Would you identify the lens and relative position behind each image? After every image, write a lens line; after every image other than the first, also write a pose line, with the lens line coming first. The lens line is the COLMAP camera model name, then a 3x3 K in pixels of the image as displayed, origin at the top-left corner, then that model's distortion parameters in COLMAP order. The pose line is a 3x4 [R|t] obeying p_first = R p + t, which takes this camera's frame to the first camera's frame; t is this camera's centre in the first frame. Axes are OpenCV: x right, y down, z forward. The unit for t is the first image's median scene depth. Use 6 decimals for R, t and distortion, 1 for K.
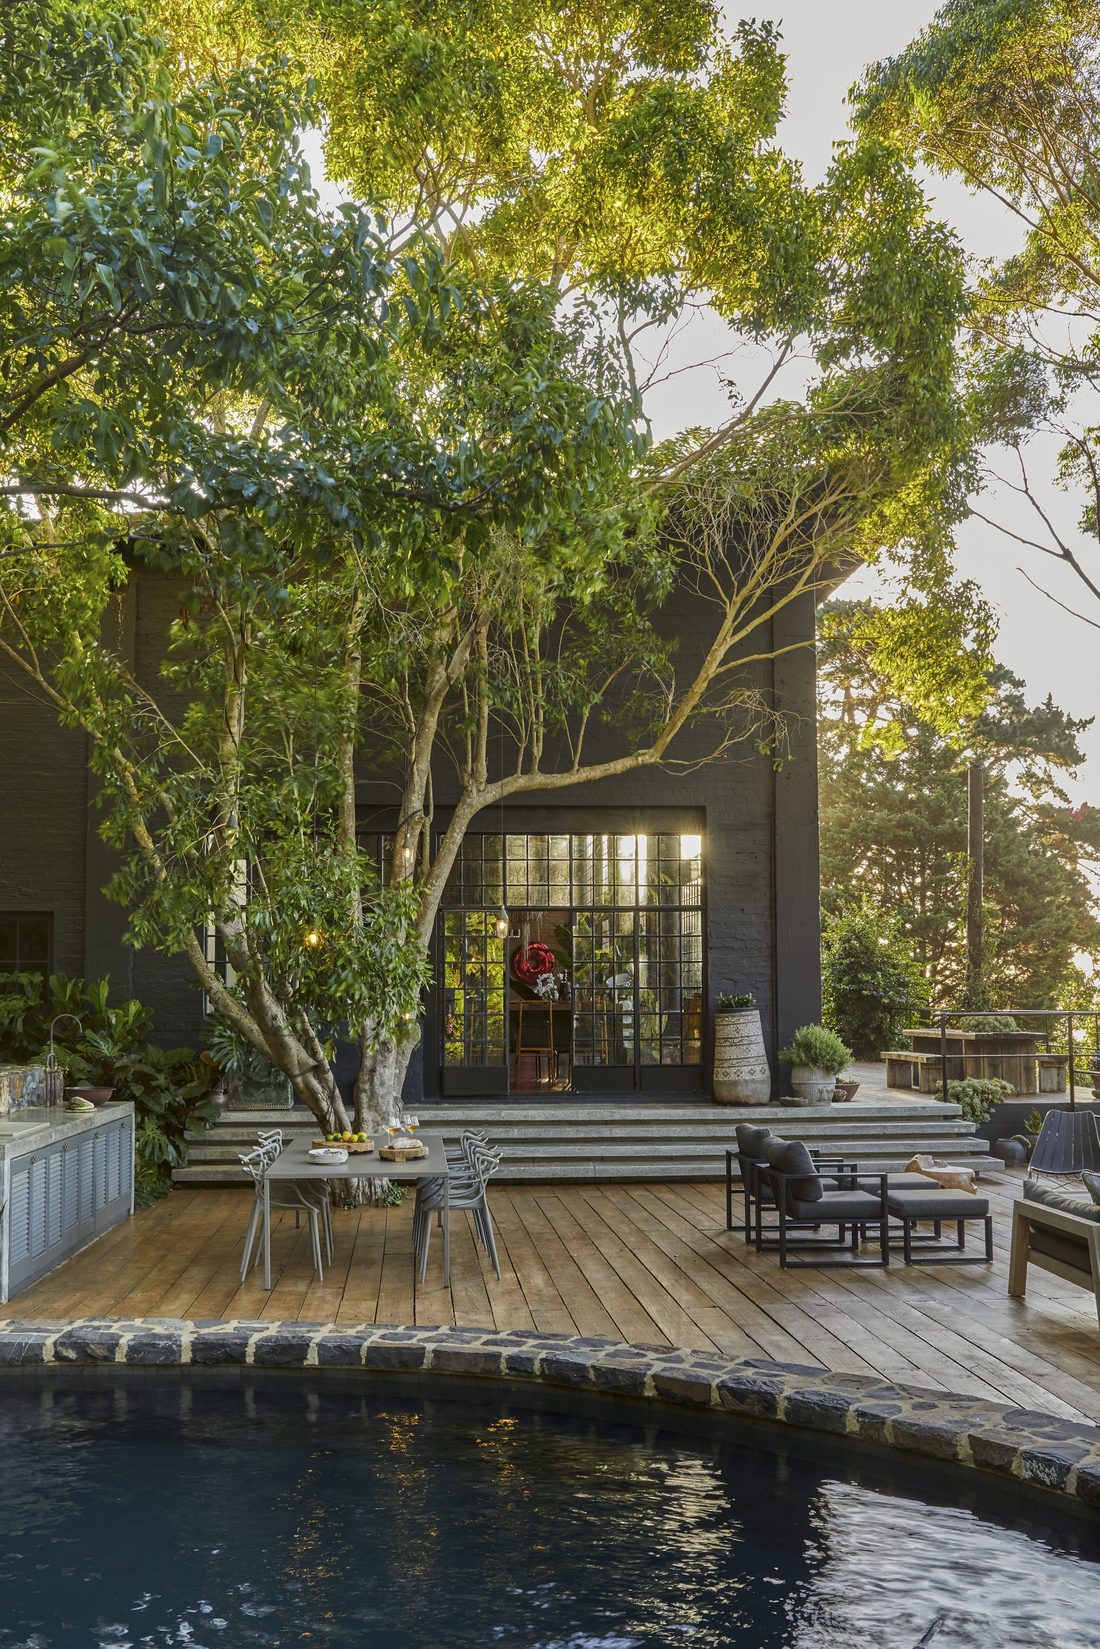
lens RADIAL K [[1800.5, 0, 550.0], [0, 1800.5, 824.5], [0, 0, 1]] dist [-0.007644, 0.001797]
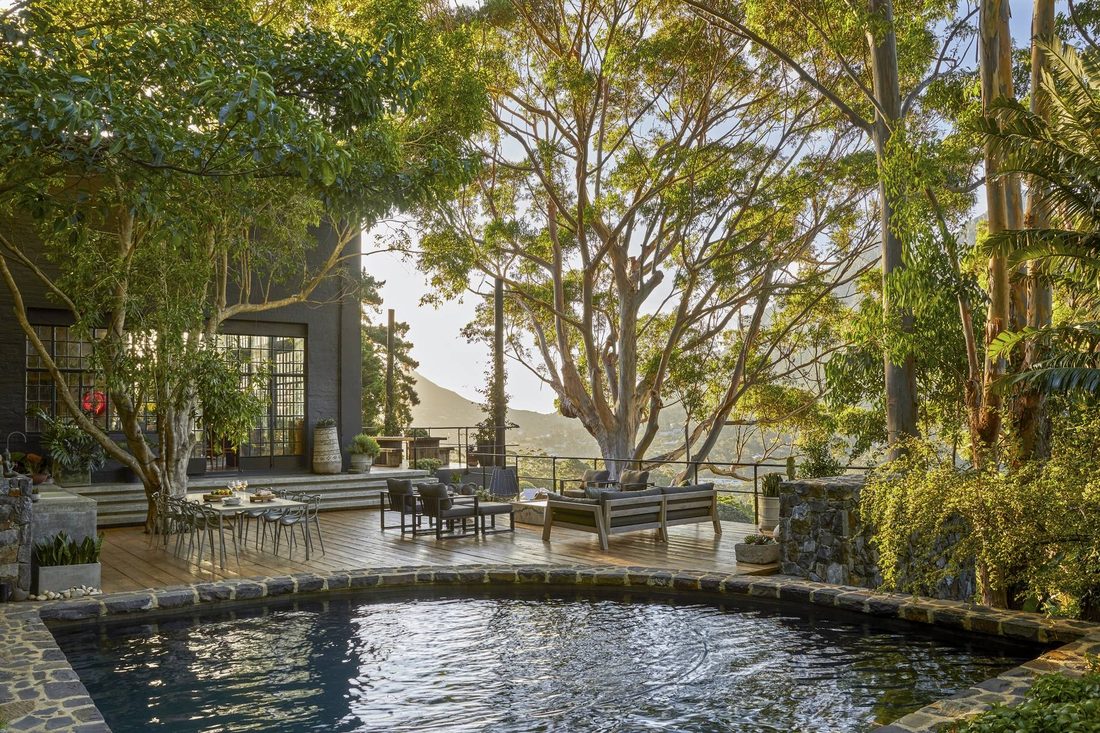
lens RADIAL K [[1201.1, 0, 550.0], [0, 1201.1, 366.5], [0, 0, 1]] dist [-0.007644, 0.001797]
pose [[0.742692, 0.029422, 0.668986, -0.641715], [-0.061486, 0.997810, 0.024376, -0.013097], [-0.666804, -0.059237, 0.742875, -0.165471]]
